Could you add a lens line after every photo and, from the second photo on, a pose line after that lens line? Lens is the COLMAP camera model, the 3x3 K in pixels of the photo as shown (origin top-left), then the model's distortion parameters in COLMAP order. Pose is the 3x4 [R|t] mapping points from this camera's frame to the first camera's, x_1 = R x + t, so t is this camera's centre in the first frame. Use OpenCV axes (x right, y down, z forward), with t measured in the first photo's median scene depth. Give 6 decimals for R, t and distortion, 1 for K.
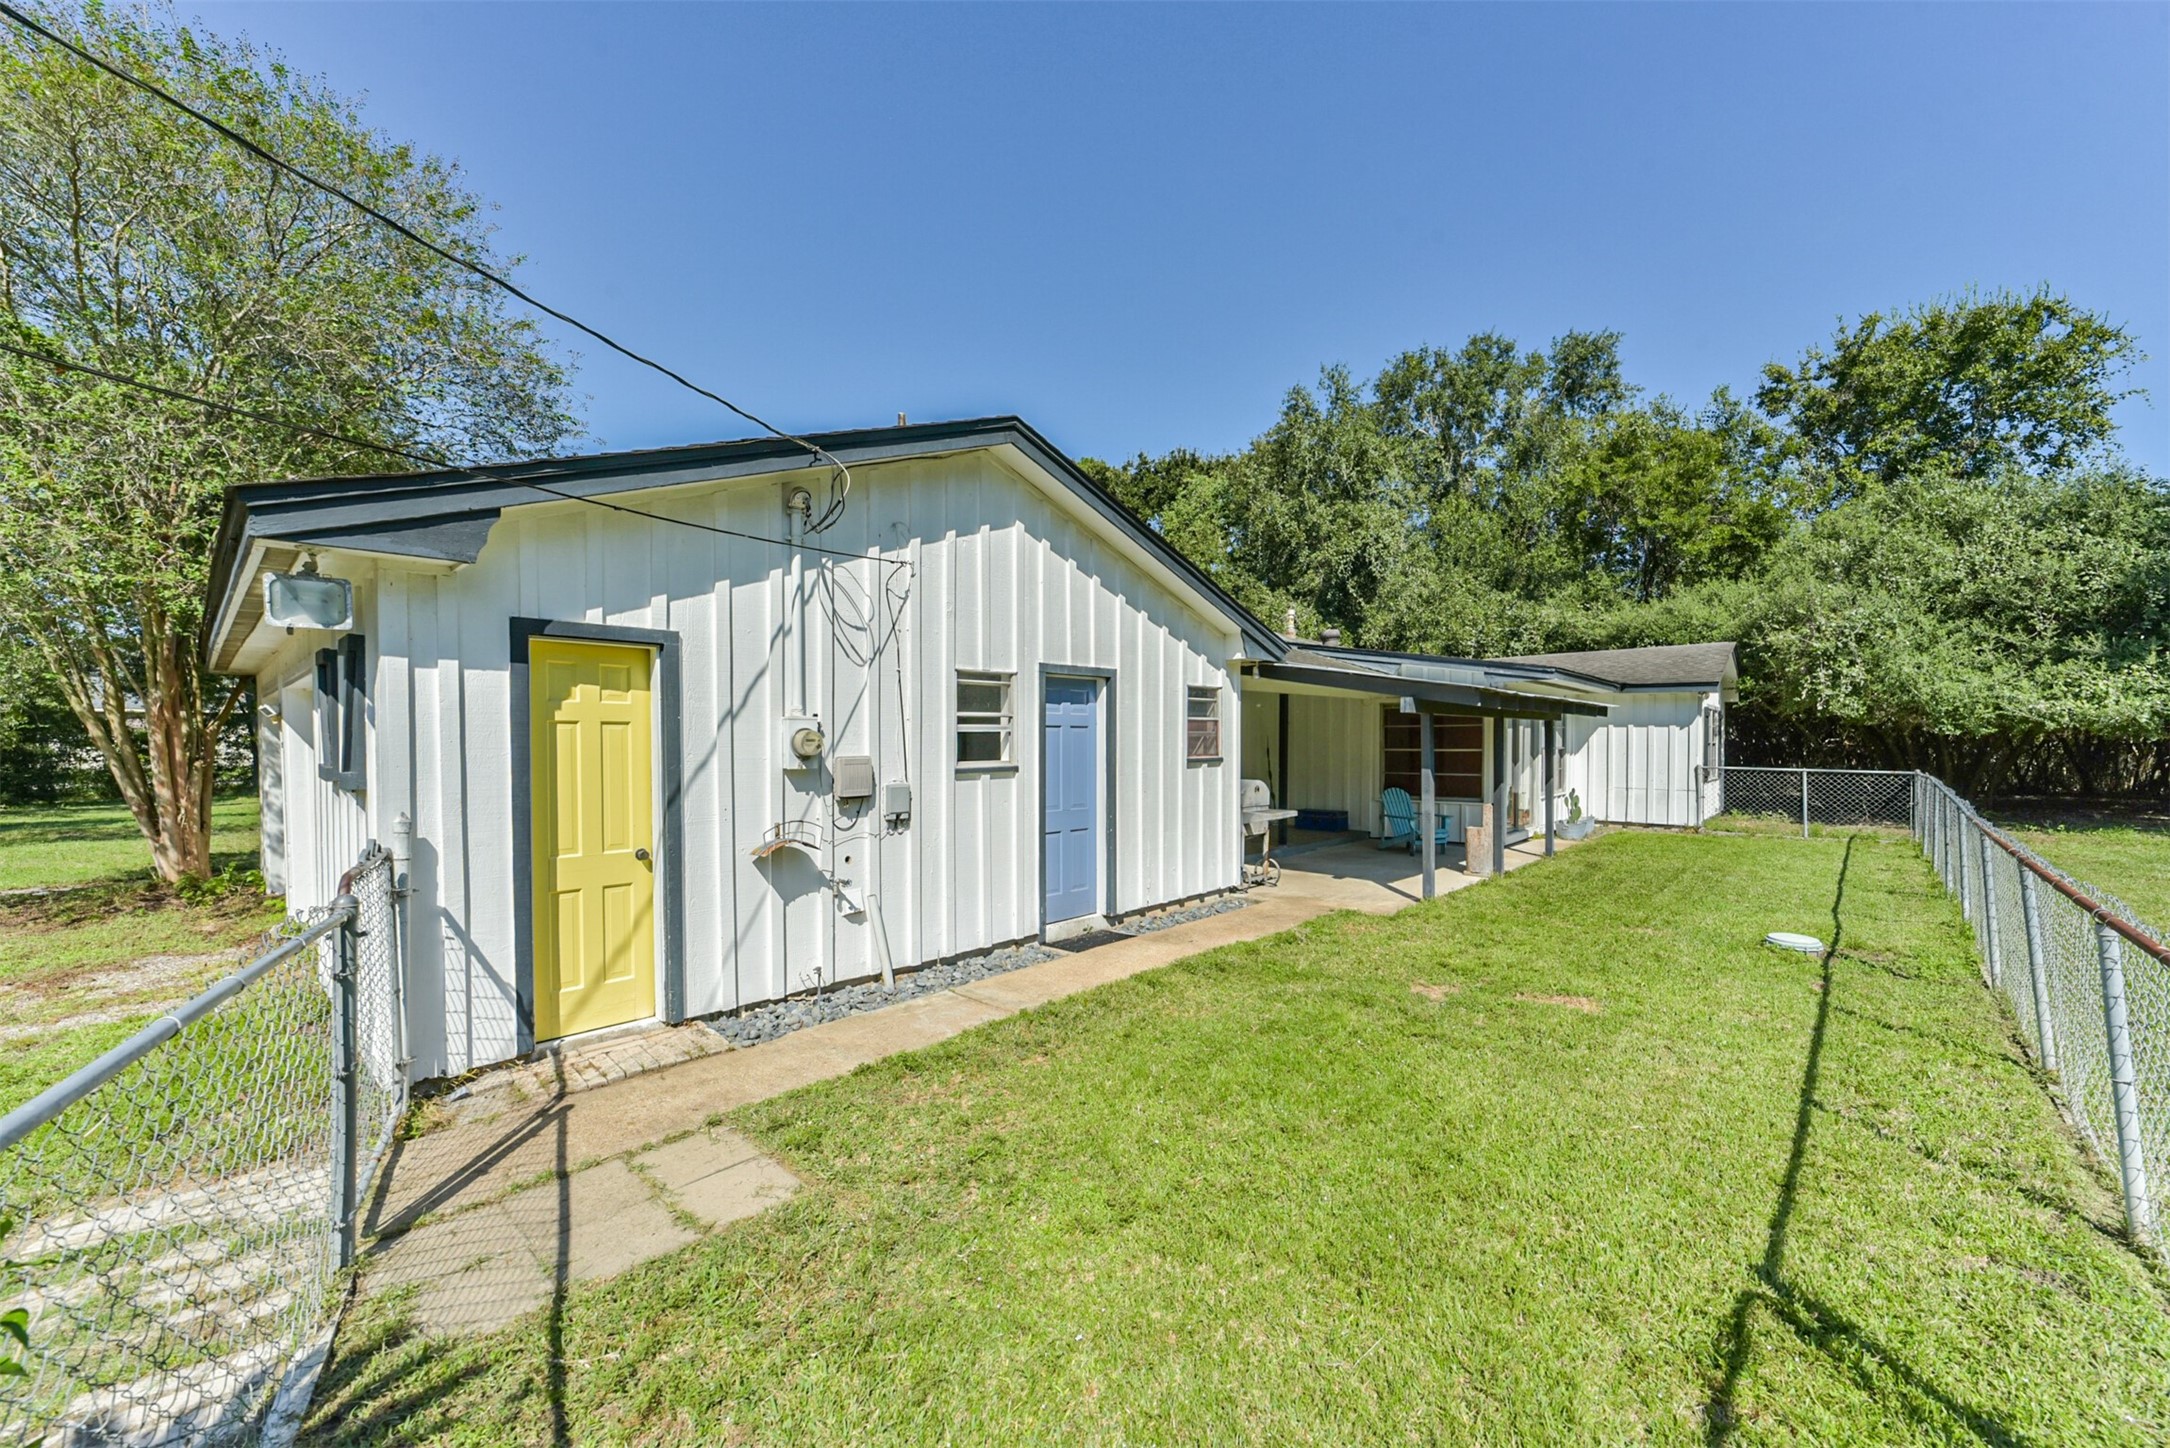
lens RADIAL K [[822.6, 0, 1086.3], [0, 822.6, 759.7], [0, 0, 1]] dist [0.000358, 0.000227]
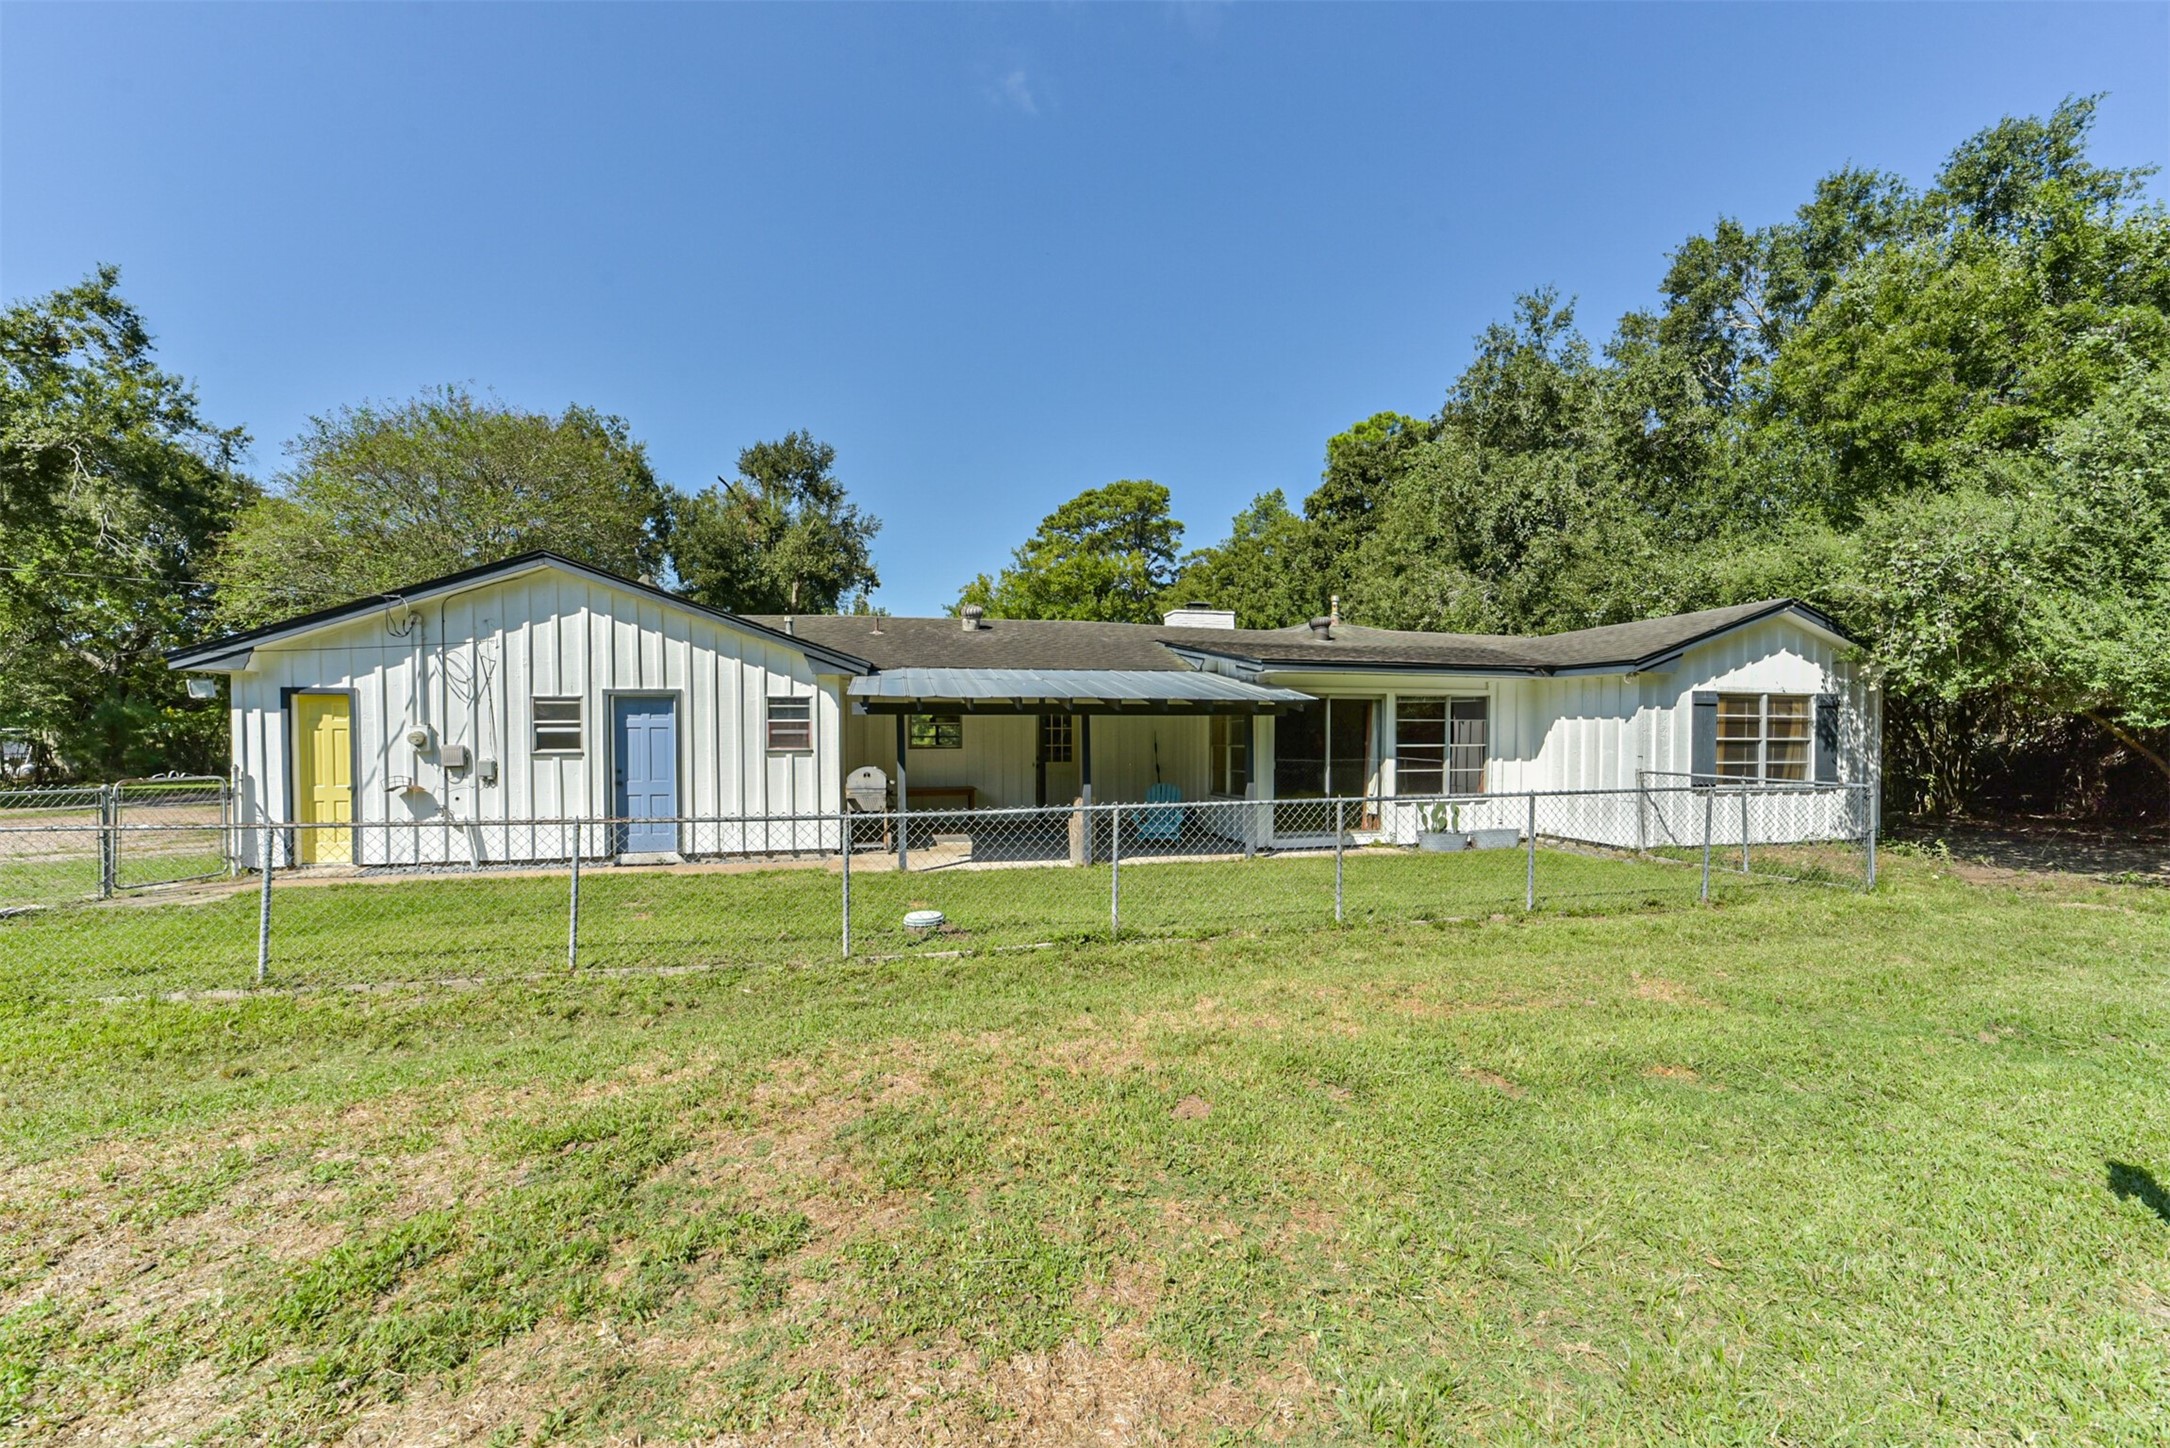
lens RADIAL K [[811.9, 0, 1087.9], [0, 811.9, 734.8], [0, 0, 1]] dist [-0.013926, 0.007653]
pose [[0.831426, 0.007835, -0.555581, 0.856845], [-0.014499, 0.999866, -0.007597, -0.015718], [0.555447, 0.014372, 0.831428, 0.108903]]
